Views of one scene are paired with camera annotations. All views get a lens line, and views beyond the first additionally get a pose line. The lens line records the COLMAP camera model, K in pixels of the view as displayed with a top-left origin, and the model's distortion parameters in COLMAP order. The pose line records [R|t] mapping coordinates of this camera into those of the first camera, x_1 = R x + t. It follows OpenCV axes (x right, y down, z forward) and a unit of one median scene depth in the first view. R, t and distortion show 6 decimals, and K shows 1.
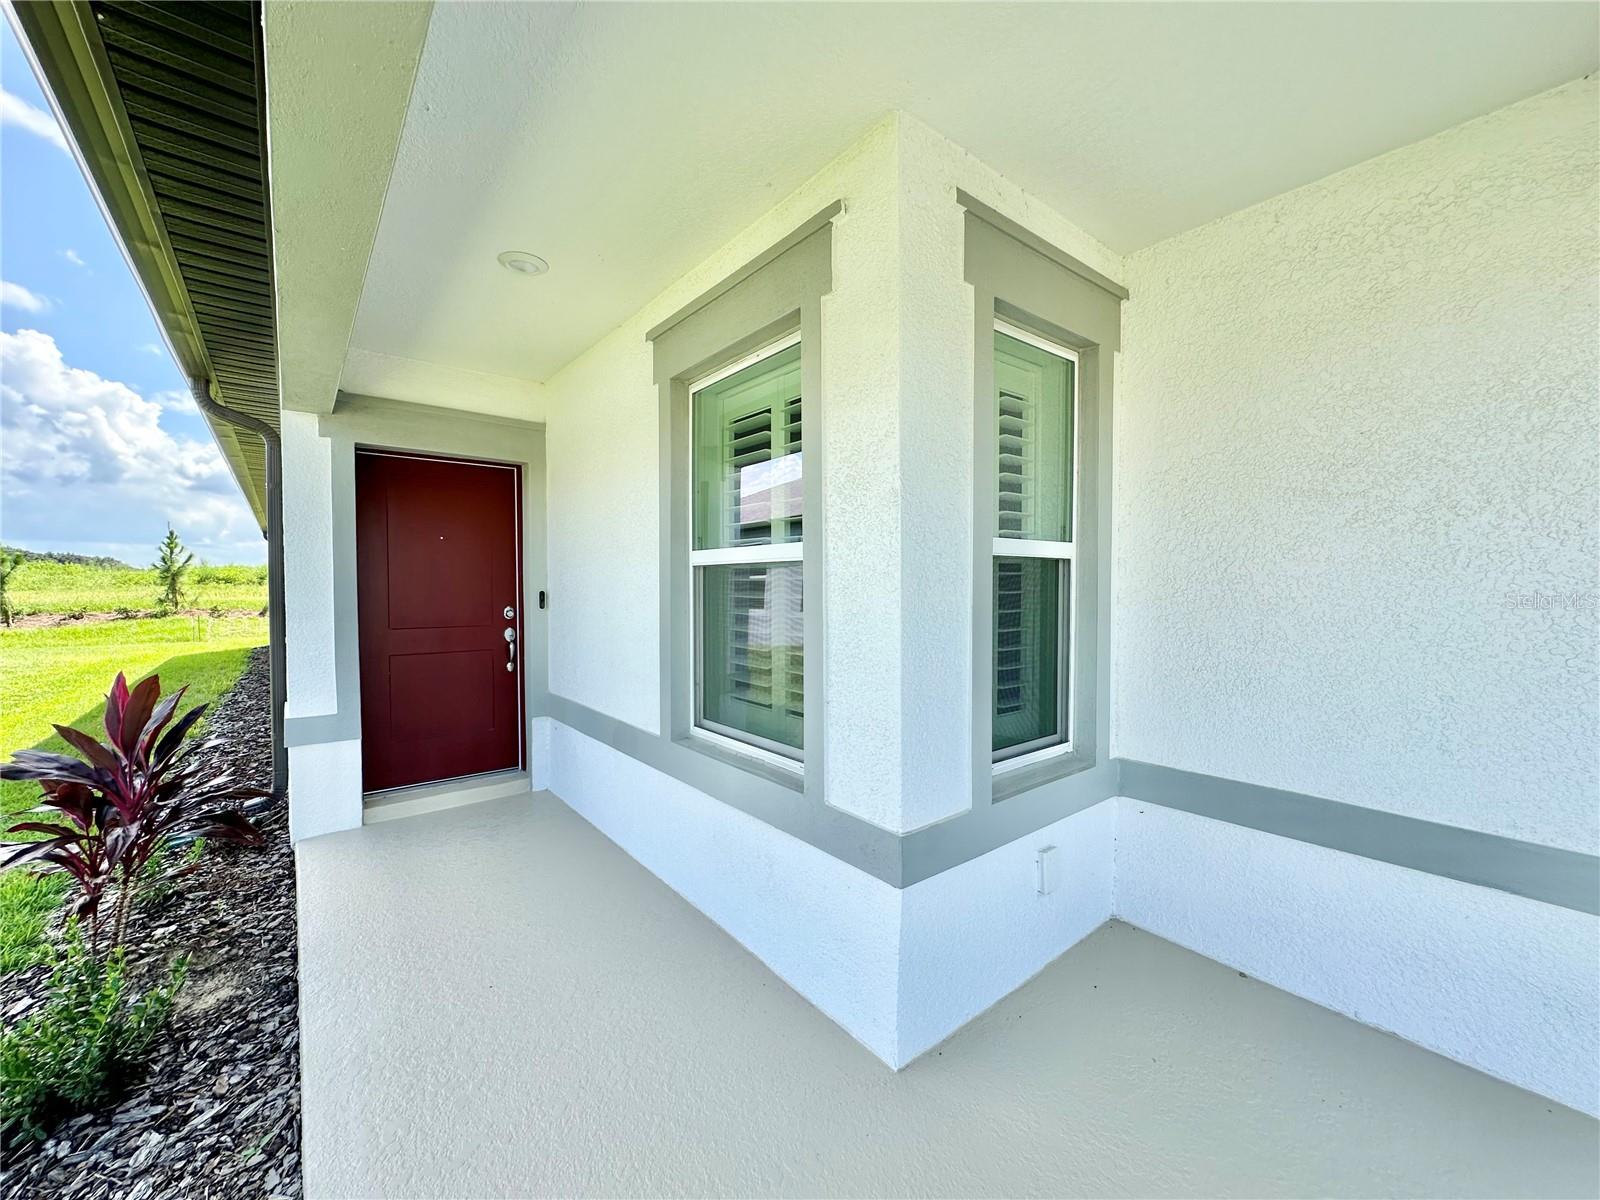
lens RADIAL K [[638.8, 0, 800.0], [0, 638.8, 600.0], [0, 0, 1]] dist [-0.002946, 0.000227]
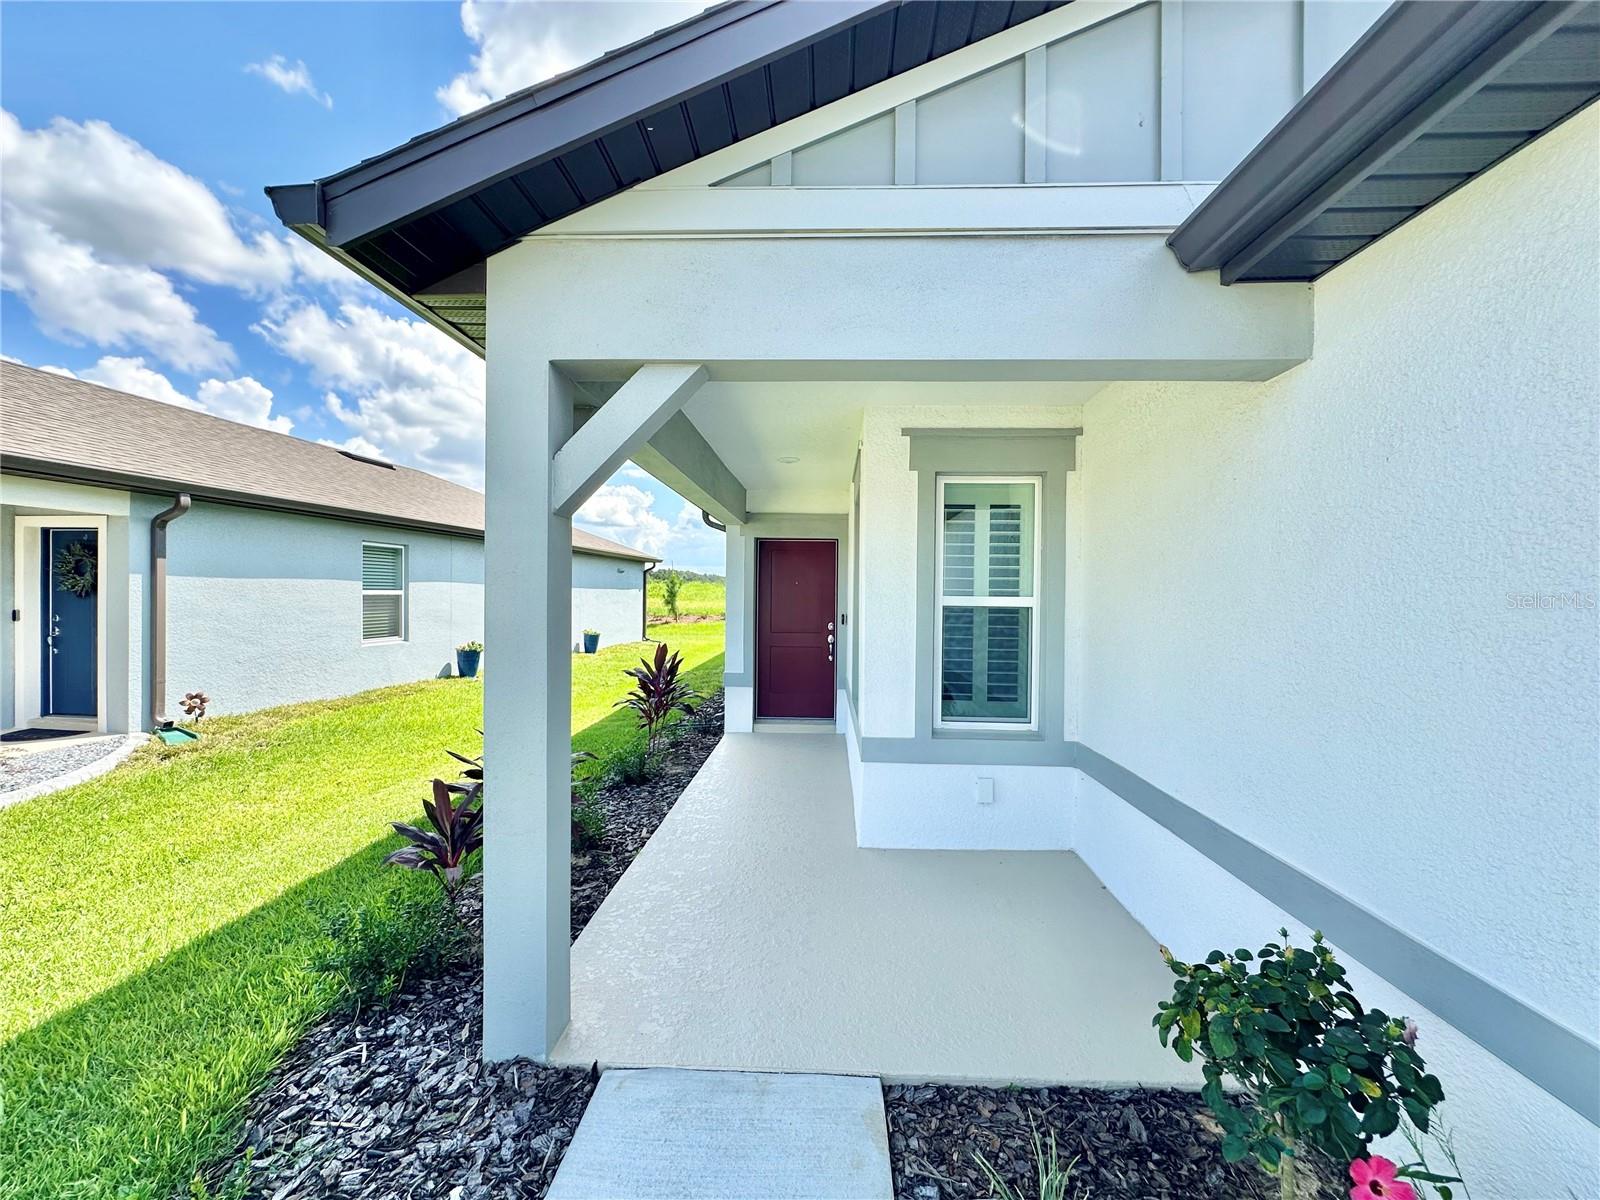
lens RADIAL K [[638.8, 0, 800.0], [0, 638.8, 600.0], [0, 0, 1]] dist [-0.002946, 0.000227]
pose [[0.749054, 0.015333, -0.662332, 0.751892], [-0.030871, 0.999454, -0.011776, -0.033307], [0.661790, 0.029268, 0.749118, -0.404169]]
